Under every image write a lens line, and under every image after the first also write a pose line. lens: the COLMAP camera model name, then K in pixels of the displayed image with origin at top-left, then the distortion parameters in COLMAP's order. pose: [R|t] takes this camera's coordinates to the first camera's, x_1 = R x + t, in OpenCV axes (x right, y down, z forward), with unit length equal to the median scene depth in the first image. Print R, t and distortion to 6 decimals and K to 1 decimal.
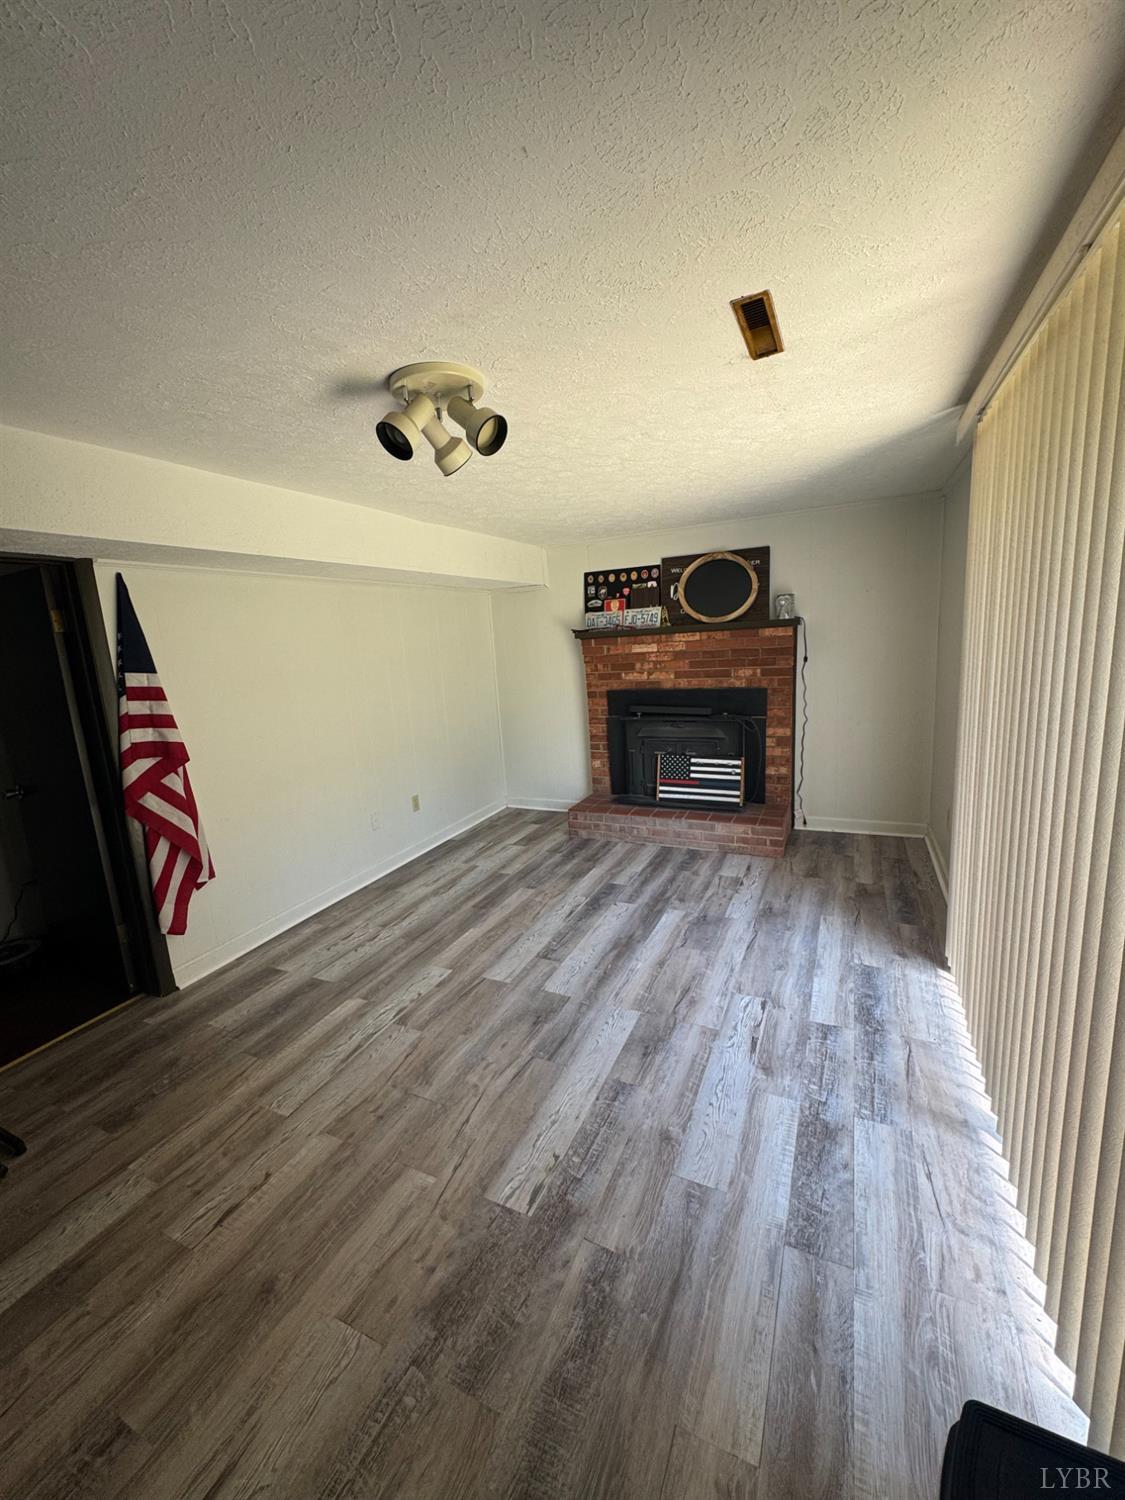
lens RADIAL K [[594.8, 0, 565.1], [0, 594.8, 749.8], [0, 0, 1]] dist [0.000479, 0.000643]
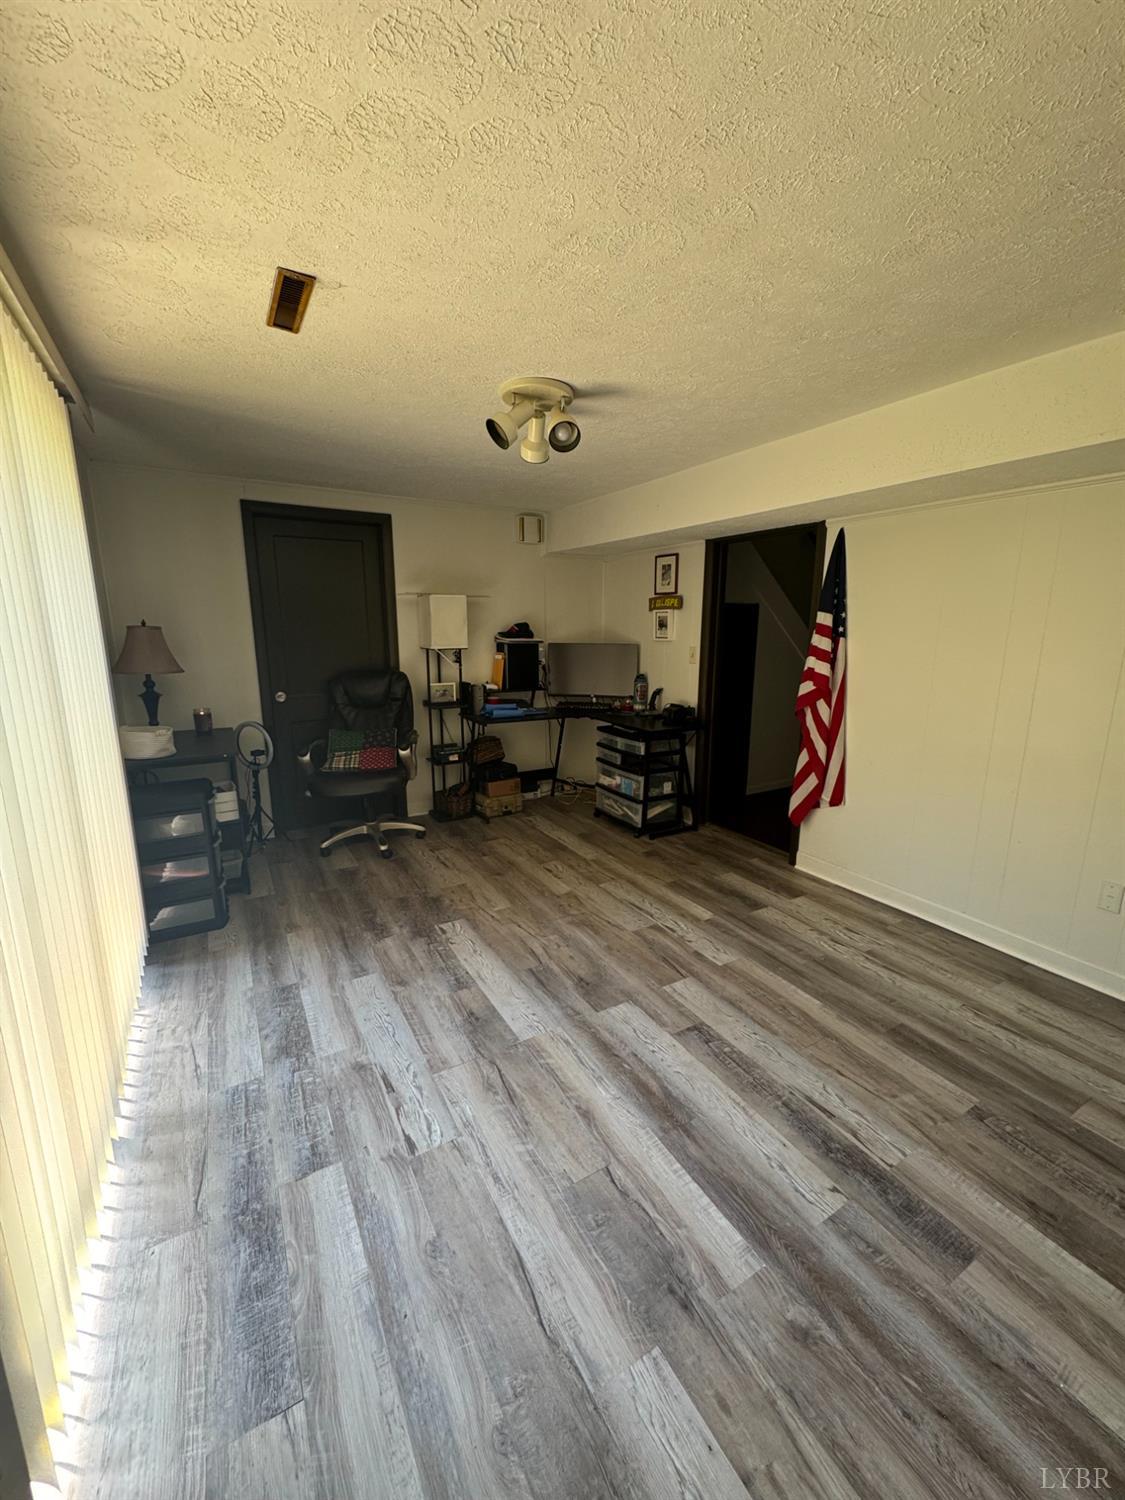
lens RADIAL K [[594.8, 0, 565.1], [0, 594.8, 749.8], [0, 0, 1]] dist [0.000479, 0.000643]
pose [[-0.560726, 0.230894, -0.795157, 0.662585], [-0.121824, 0.926876, 0.355050, -0.250778], [0.818991, 0.295954, -0.491595, 1.326935]]
